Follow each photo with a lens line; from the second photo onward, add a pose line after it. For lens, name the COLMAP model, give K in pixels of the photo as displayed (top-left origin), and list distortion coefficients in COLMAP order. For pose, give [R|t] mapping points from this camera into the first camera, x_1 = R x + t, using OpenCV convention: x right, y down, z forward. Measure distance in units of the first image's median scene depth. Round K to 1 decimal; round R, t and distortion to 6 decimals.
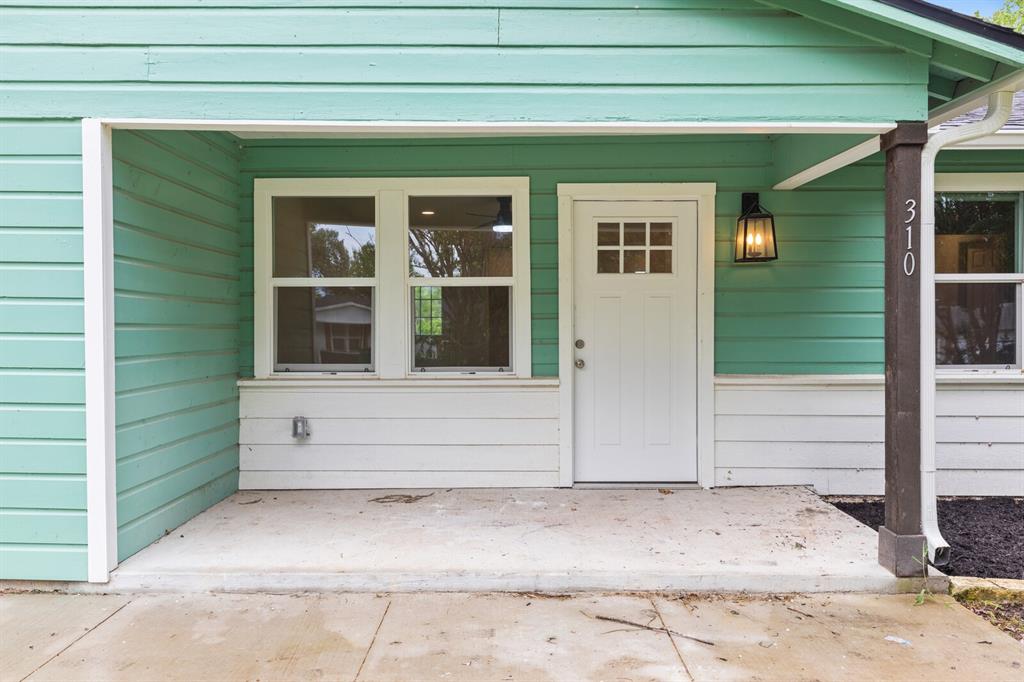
lens RADIAL K [[855.0, 0, 515.6], [0, 855.0, 338.9], [0, 0, 1]] dist [-0.007099, 0.003426]
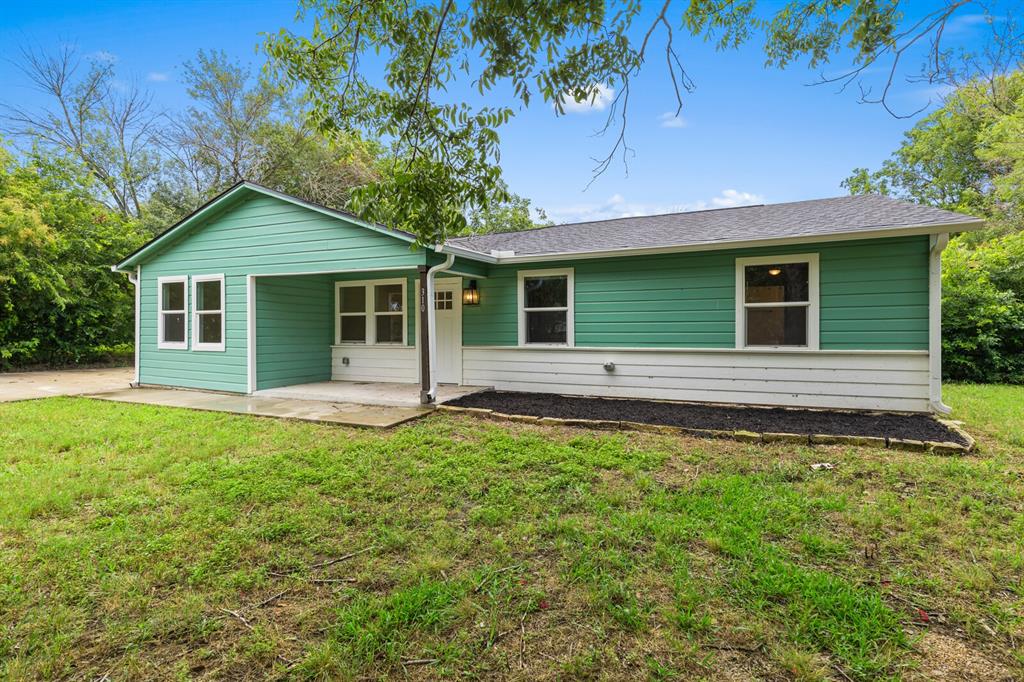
lens RADIAL K [[471.2, 0, 518.8], [0, 471.2, 341.5], [0, 0, 1]] dist [0.012754, -0.002369]
pose [[0.922226, 0.008134, -0.386565, 1.002585], [-0.005547, 0.999954, 0.007806, 0.016171], [0.386611, -0.005055, 0.922229, -0.351253]]
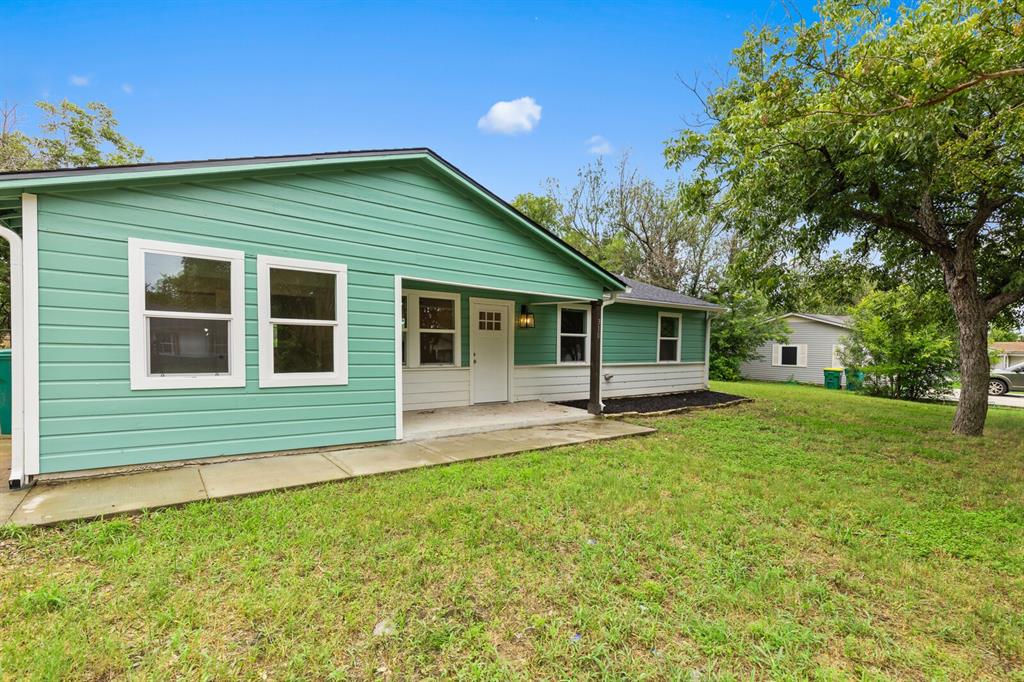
lens RADIAL K [[471.2, 0, 528.1], [0, 471.2, 364.8], [0, 0, 1]] dist [0.012754, -0.002369]
pose [[0.782579, -0.011593, 0.622444, -0.761705], [-0.010225, 0.999452, 0.031470, -0.011074], [-0.622468, -0.030992, 0.782032, -0.328116]]
